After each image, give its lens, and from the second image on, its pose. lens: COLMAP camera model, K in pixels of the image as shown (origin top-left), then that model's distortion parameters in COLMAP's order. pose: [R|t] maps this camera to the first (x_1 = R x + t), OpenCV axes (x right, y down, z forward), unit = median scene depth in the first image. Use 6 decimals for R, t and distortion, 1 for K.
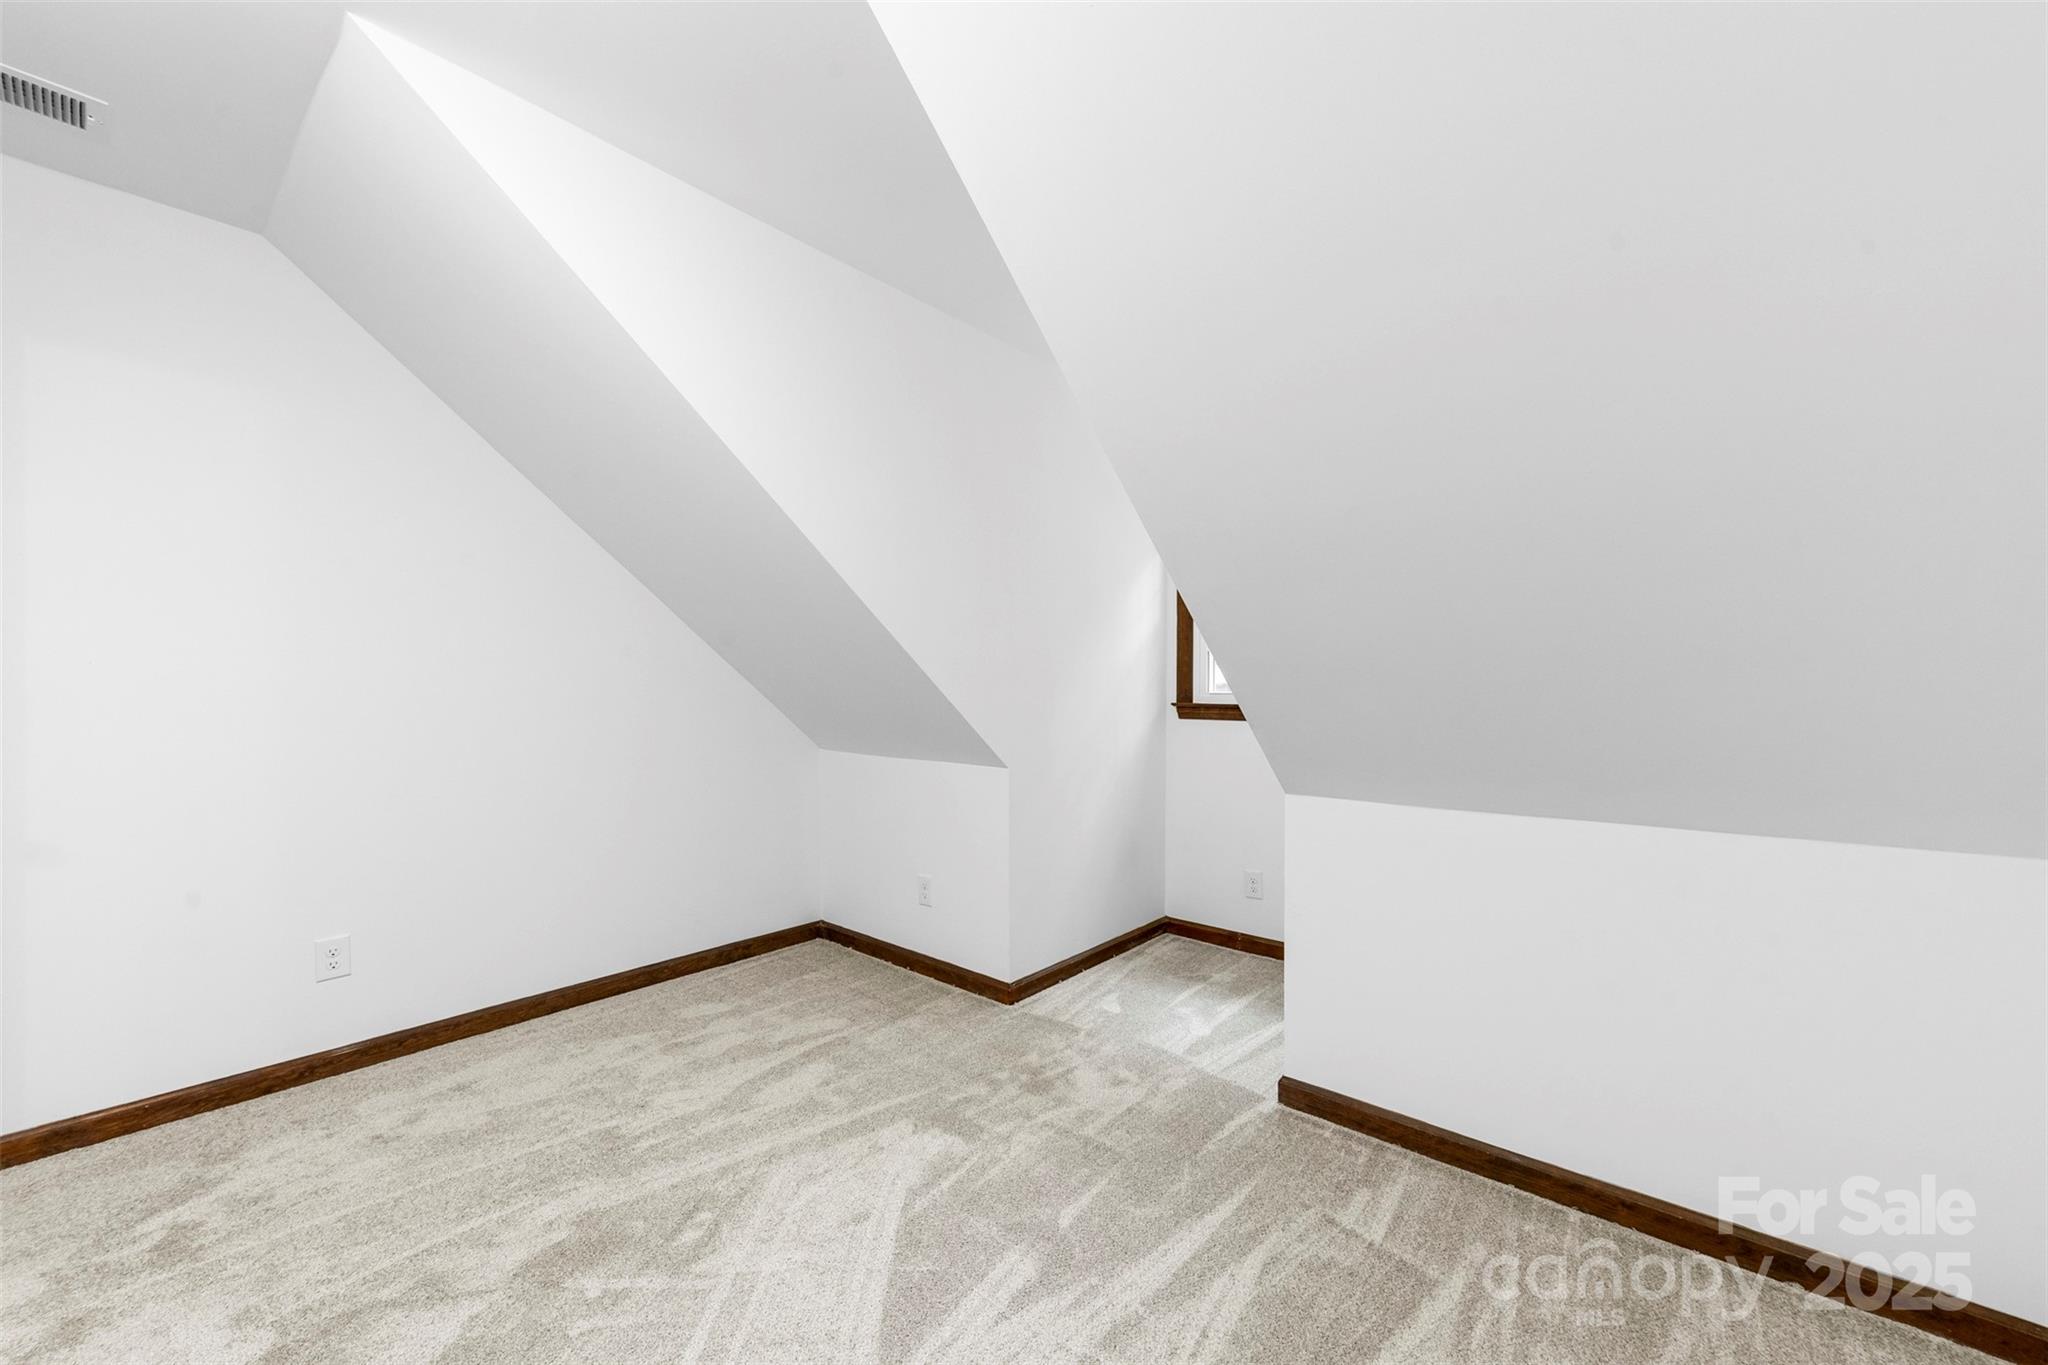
lens RADIAL K [[792.1, 0, 1030.4], [0, 792.1, 687.9], [0, 0, 1]] dist [0.017625, -0.000148]
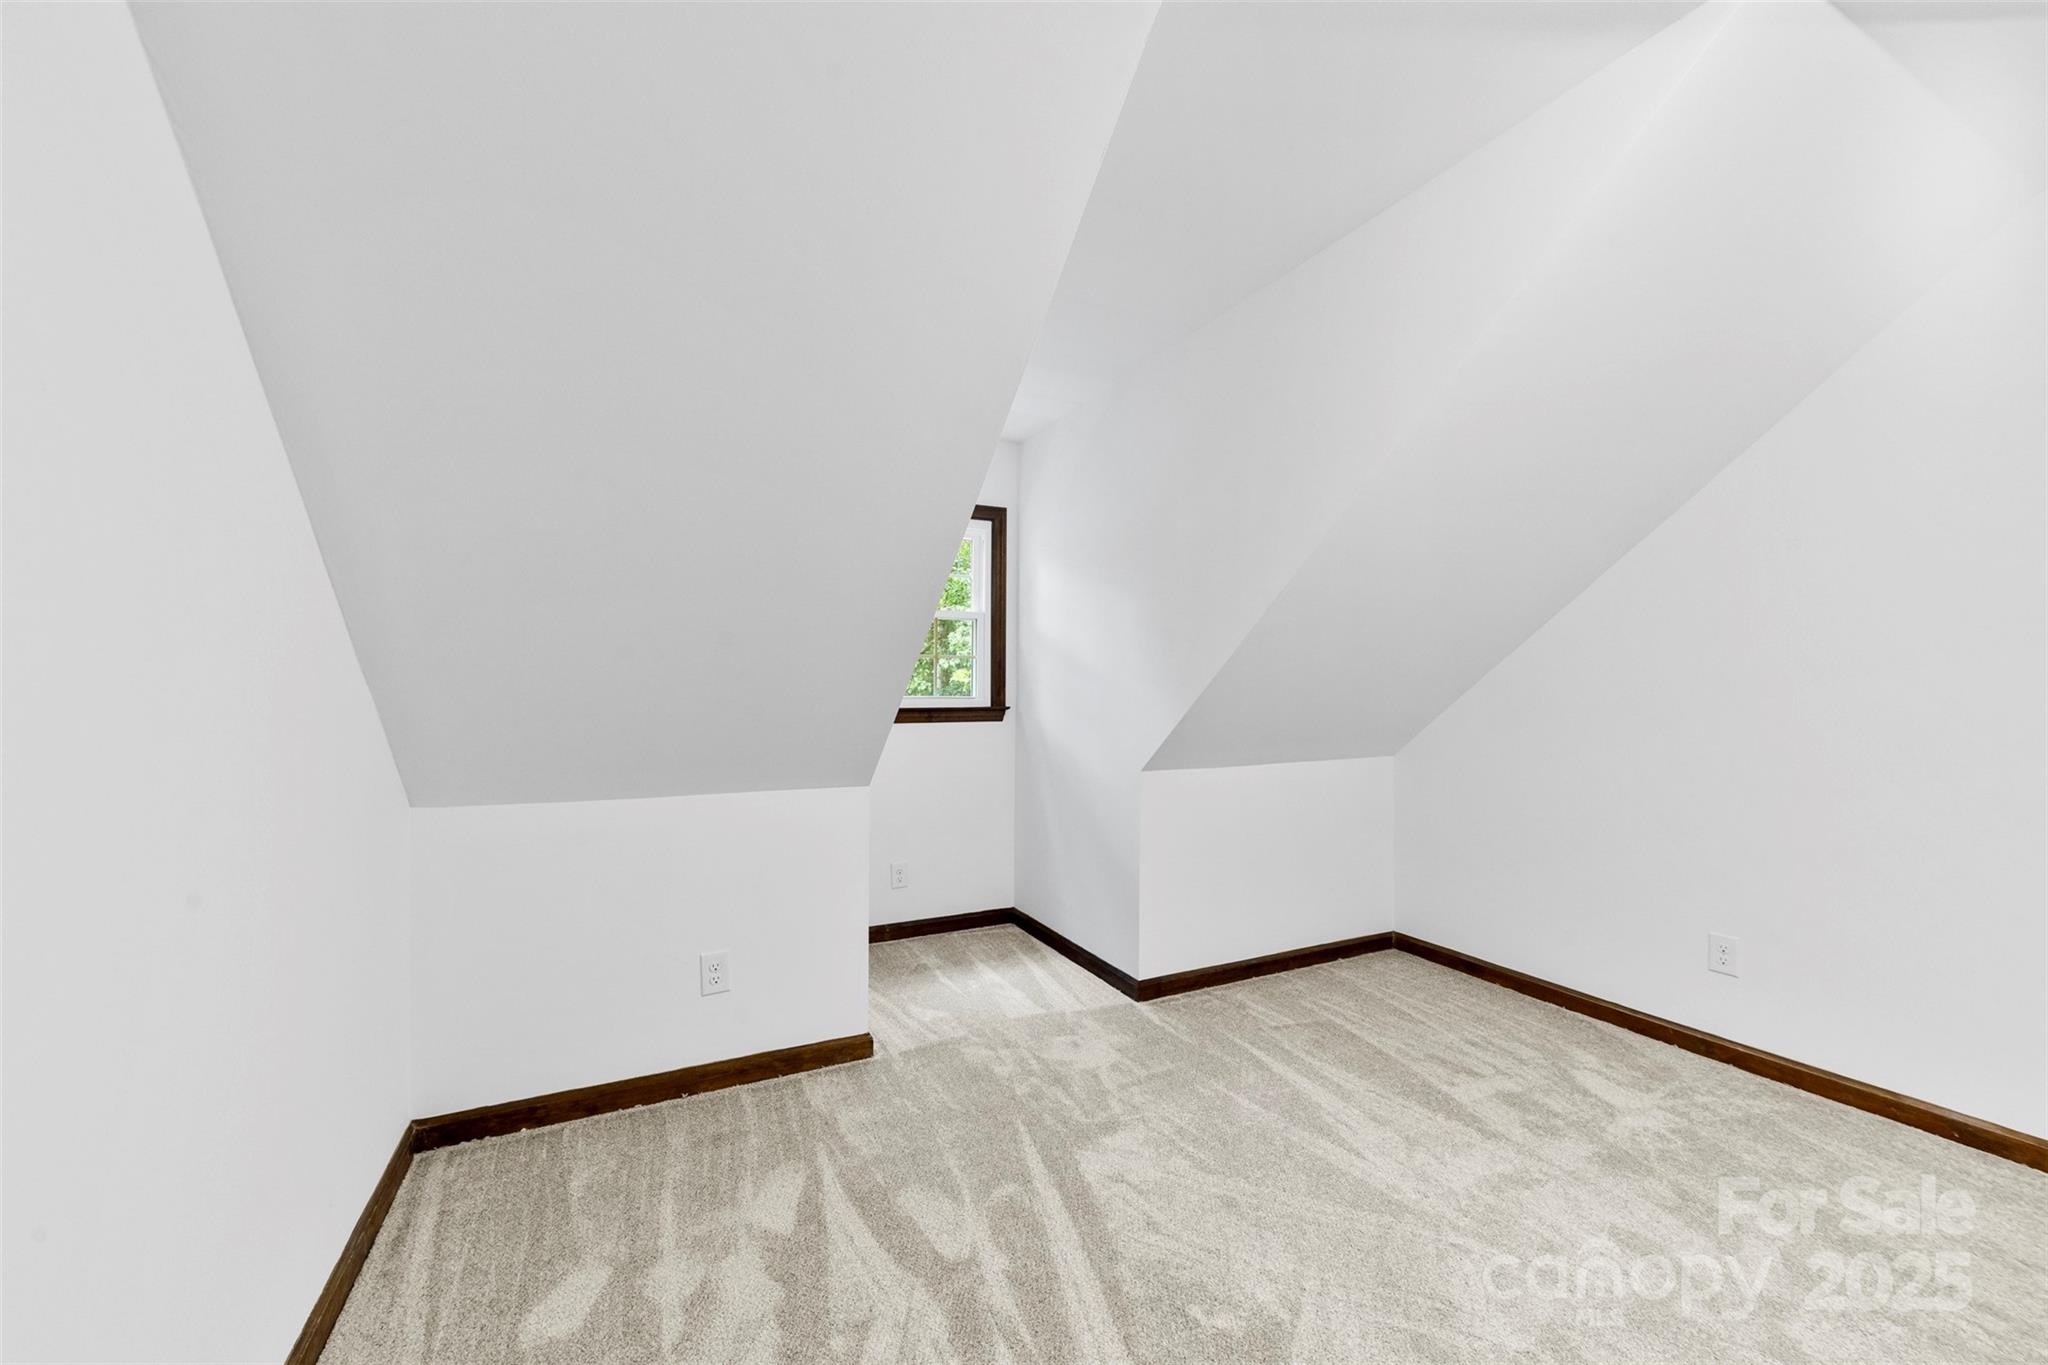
lens RADIAL K [[792.1, 0, 1030.4], [0, 792.1, 687.9], [0, 0, 1]] dist [0.017625, -0.000148]
pose [[0.397430, -0.001137, 0.917632, -0.922689], [0.004986, 0.999987, -0.000921, -0.006705], [-0.917619, 0.004941, 0.397430, 0.593351]]
